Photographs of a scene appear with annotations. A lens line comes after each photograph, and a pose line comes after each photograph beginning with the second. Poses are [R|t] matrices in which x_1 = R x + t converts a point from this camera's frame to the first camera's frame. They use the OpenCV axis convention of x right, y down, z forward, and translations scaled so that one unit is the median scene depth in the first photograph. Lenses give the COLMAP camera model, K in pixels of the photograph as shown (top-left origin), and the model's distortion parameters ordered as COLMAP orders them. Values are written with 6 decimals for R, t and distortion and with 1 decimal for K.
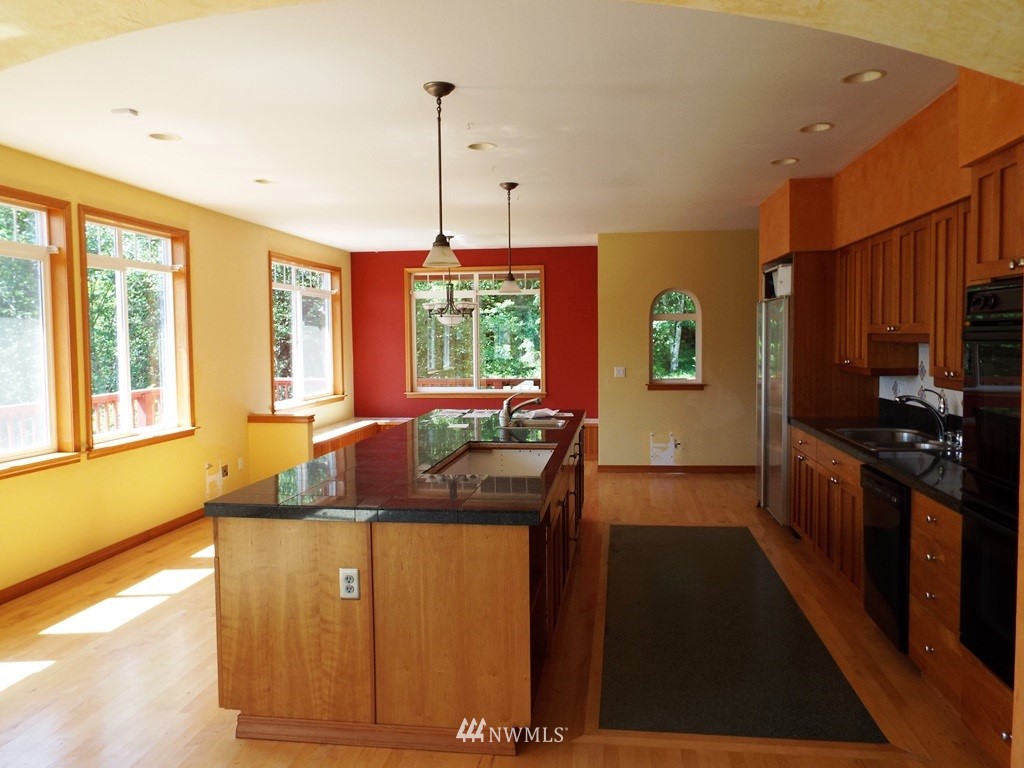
lens RADIAL K [[741.0, 0, 505.1], [0, 741.0, 378.9], [0, 0, 1]] dist [-0.022467, 0.027460]
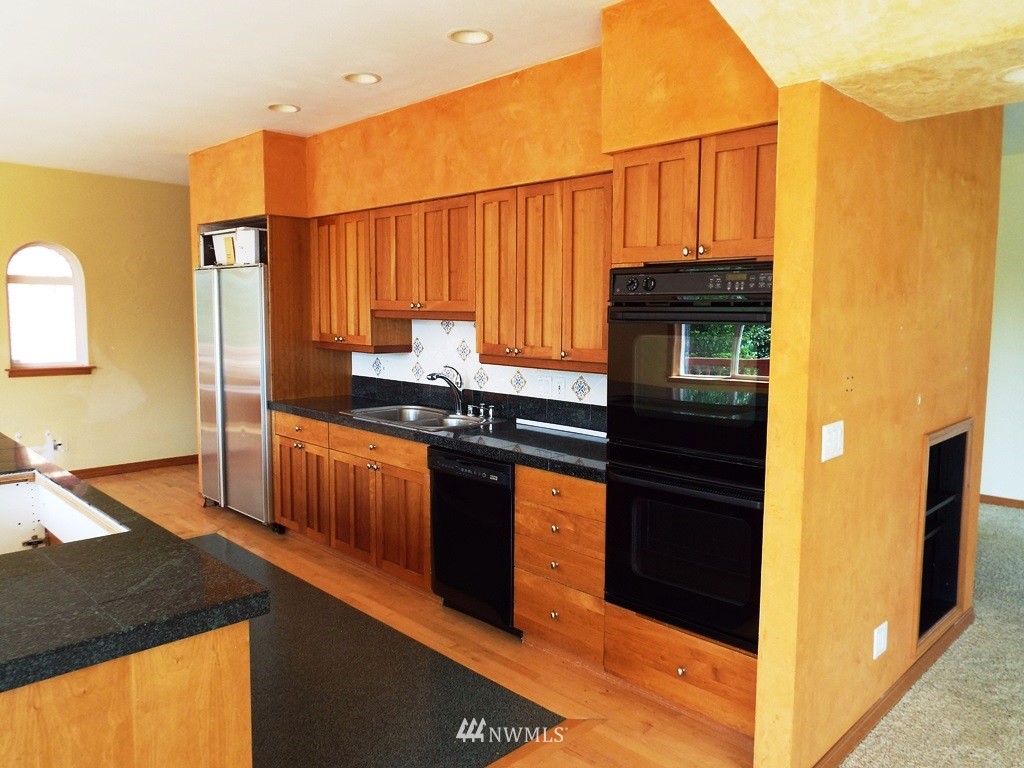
lens RADIAL K [[741.0, 0, 512.7], [0, 741.0, 383.9], [0, 0, 1]] dist [-0.022467, 0.027460]
pose [[0.591152, -0.055167, 0.804672, -0.183621], [0.021955, 0.998389, 0.052318, -0.010892], [-0.806261, -0.013261, 0.591411, 0.277132]]
